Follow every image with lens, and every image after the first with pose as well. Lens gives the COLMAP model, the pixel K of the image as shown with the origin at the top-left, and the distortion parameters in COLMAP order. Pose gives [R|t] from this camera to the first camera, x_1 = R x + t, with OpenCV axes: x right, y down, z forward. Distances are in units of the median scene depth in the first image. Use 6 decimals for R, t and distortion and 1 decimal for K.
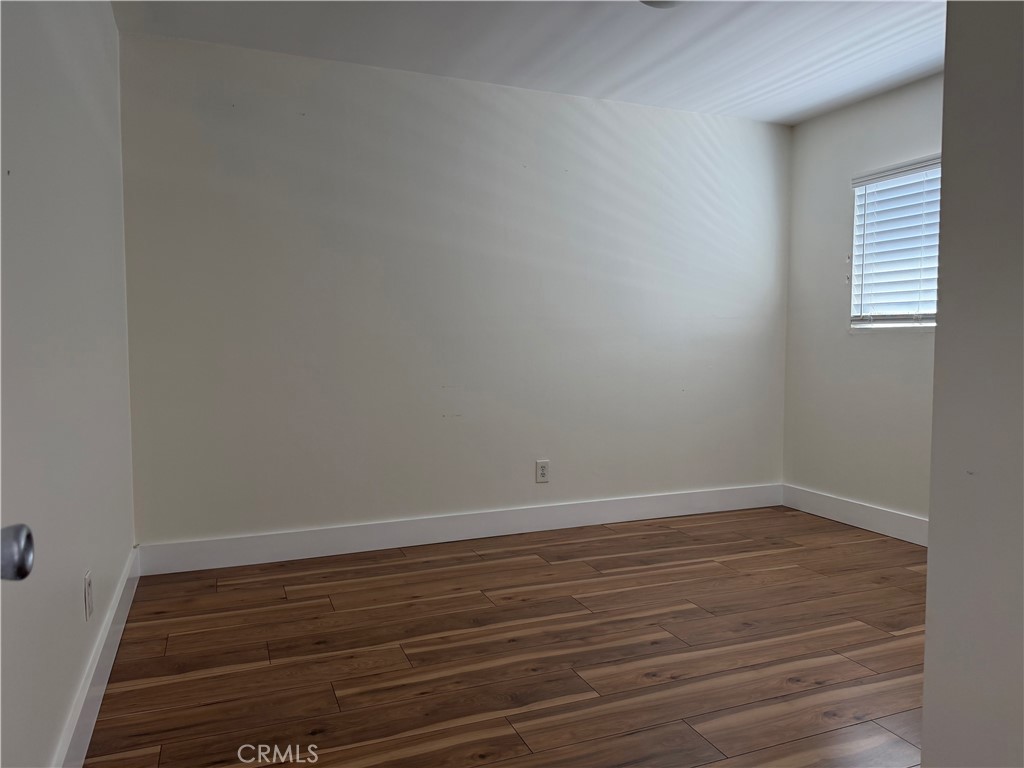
lens RADIAL K [[720.7, 0, 504.8], [0, 720.7, 385.7], [0, 0, 1]] dist [0.102411, -0.156463]
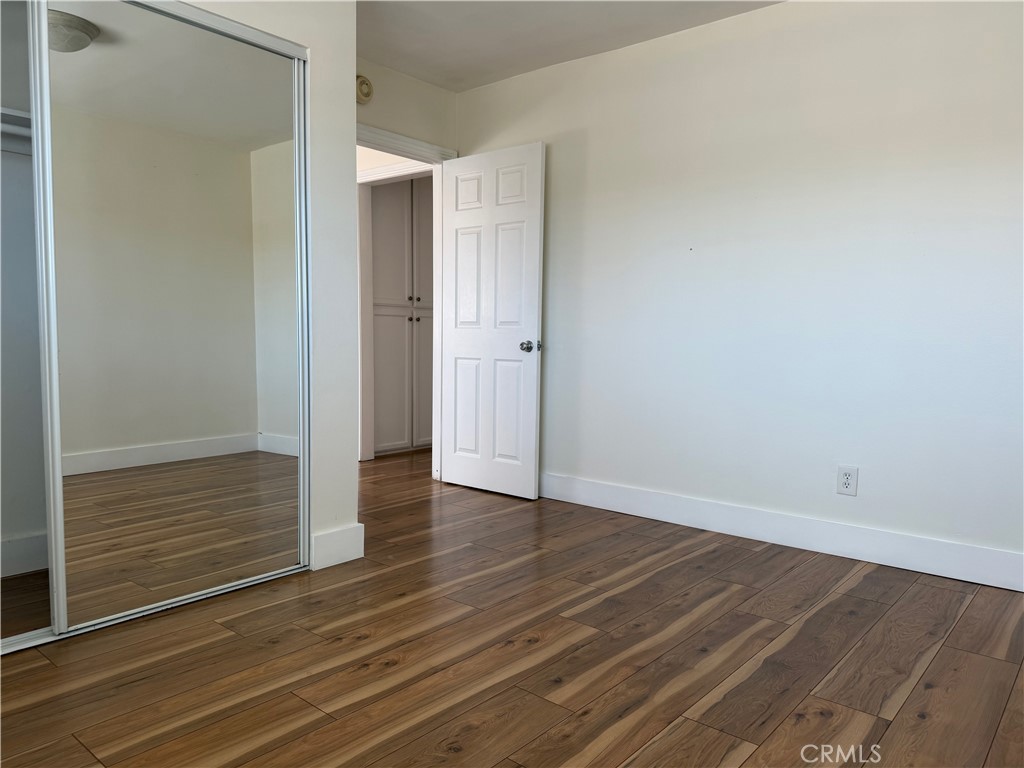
lens RADIAL K [[720.7, 0, 504.8], [0, 720.7, 385.7], [0, 0, 1]] dist [0.102411, -0.156463]
pose [[-0.884168, 0.021242, -0.466686, 0.646599], [-0.042576, 0.991145, 0.125777, -0.053973], [0.465225, 0.131078, -0.875434, 1.710054]]
